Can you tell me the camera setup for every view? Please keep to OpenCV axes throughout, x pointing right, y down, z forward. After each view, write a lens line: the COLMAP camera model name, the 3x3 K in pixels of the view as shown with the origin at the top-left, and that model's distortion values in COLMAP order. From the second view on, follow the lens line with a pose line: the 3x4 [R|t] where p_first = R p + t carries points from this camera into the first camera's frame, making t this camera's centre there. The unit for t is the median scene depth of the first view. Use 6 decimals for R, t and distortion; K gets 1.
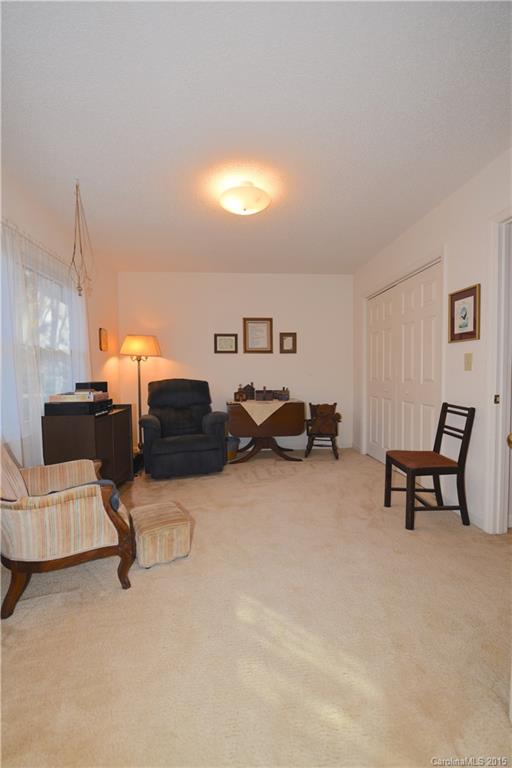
lens RADIAL K [[324.9, 0, 256.0], [0, 324.9, 384.0], [0, 0, 1]] dist [0.000433, 0.000055]
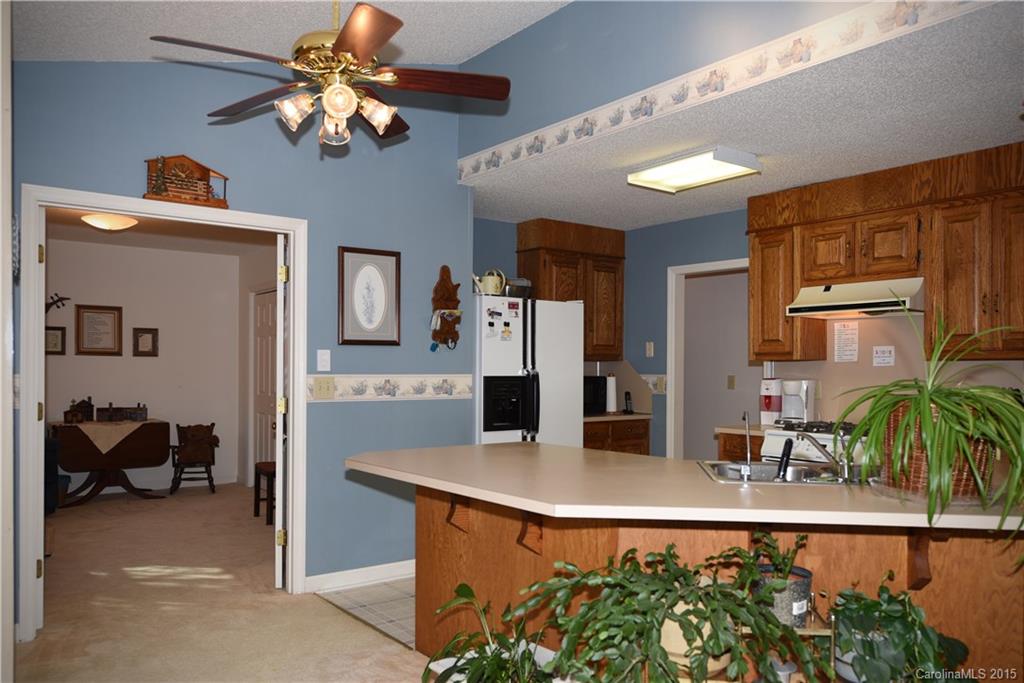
lens RADIAL K [[764.2, 0, 512.8], [0, 764.2, 369.6], [0, 0, 1]] dist [0.002984, -0.000216]
pose [[0.836028, 0.014986, 0.548482, -0.162884], [0.003470, 0.999463, -0.032598, -0.006840], [-0.548676, 0.029156, 0.835526, -0.941231]]
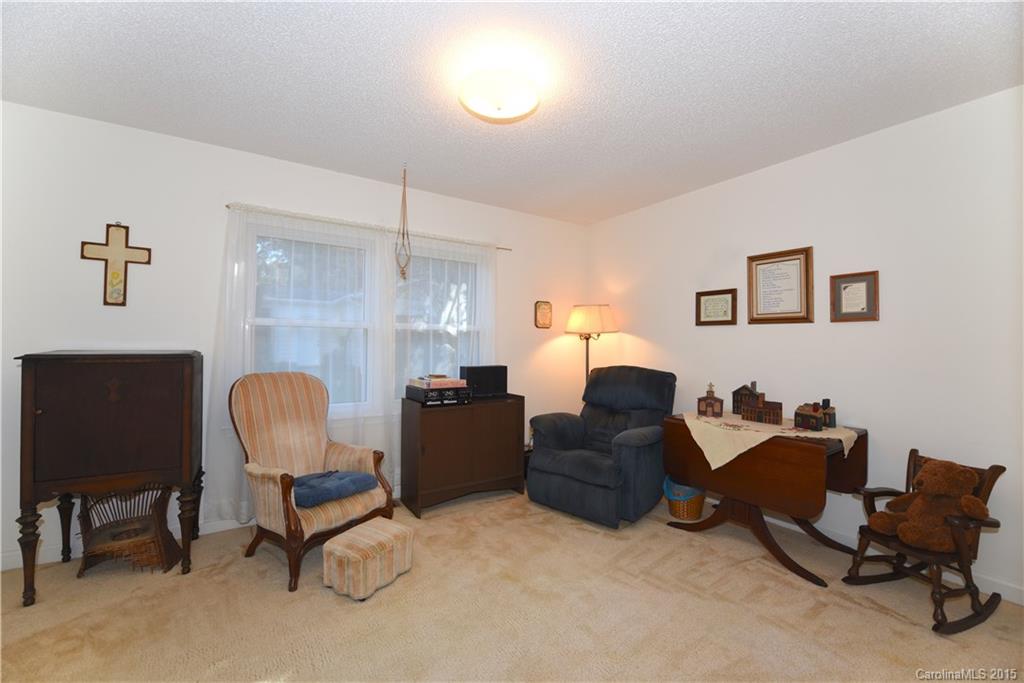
lens RADIAL K [[410.3, 0, 512.0], [0, 410.3, 341.5], [0, 0, 1]] dist [-0.018194, -0.000207]
pose [[0.483878, 0.007397, -0.875104, 0.374609], [-0.042255, 0.998995, -0.014920, -0.043952], [0.874115, 0.044197, 0.483704, 0.378461]]
